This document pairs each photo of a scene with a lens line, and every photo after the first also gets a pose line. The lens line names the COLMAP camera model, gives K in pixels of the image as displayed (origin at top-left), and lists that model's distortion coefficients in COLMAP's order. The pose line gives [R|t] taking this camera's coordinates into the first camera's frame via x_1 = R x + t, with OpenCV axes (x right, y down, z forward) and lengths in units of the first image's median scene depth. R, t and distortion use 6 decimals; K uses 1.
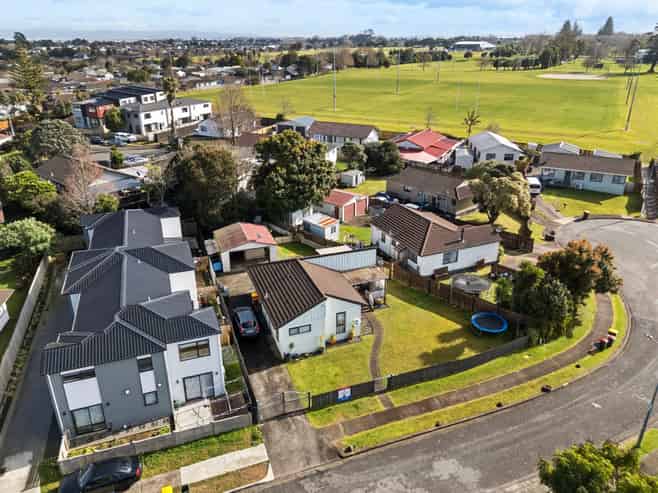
lens RADIAL K [[485.9, 0, 329.0], [0, 485.9, 246.5], [0, 0, 1]] dist [0.063159, -0.047878]
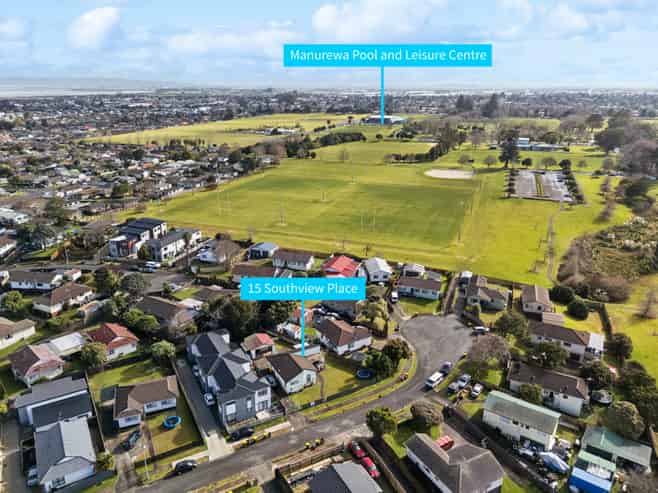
lens RADIAL K [[485.9, 0, 329.0], [0, 485.9, 246.5], [0, 0, 1]] dist [0.063159, -0.047878]
pose [[0.989334, -0.040933, 0.139798, -0.160531], [0.052839, 0.995186, -0.082545, -0.258766], [-0.135746, 0.089051, 0.986733, -1.318692]]
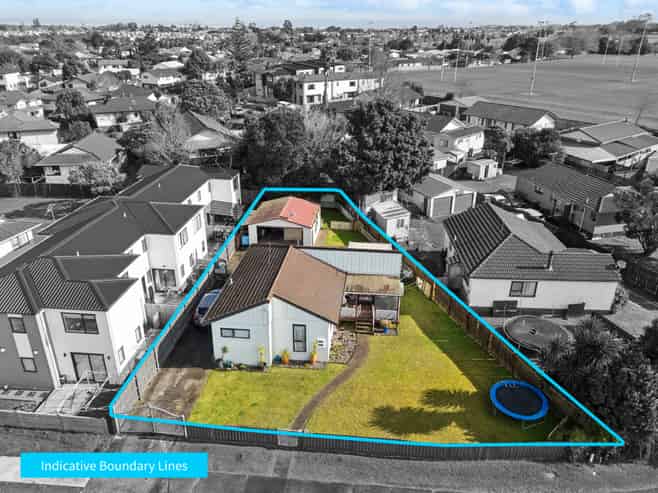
lens RADIAL K [[485.9, 0, 329.0], [0, 485.9, 246.5], [0, 0, 1]] dist [0.063159, -0.047878]
pose [[0.897205, 0.187555, -0.399808, 0.262055], [-0.179713, 0.982043, 0.057397, -0.025619], [0.403394, 0.020354, 0.914800, 0.254271]]
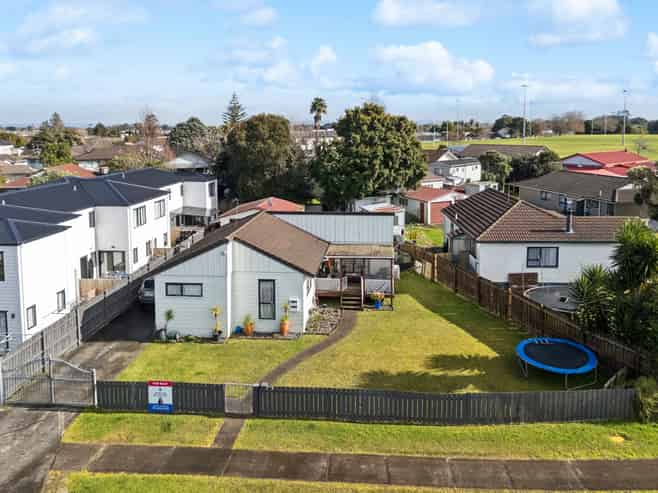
lens RADIAL K [[505.8, 0, 330.0], [0, 505.8, 181.4], [0, 0, 1]] dist [0.063453, -0.037770]
pose [[0.900926, 0.044898, -0.431644, 0.272605], [-0.167411, 0.953603, -0.250229, 0.125545], [0.400382, 0.297699, 0.866642, 0.352089]]
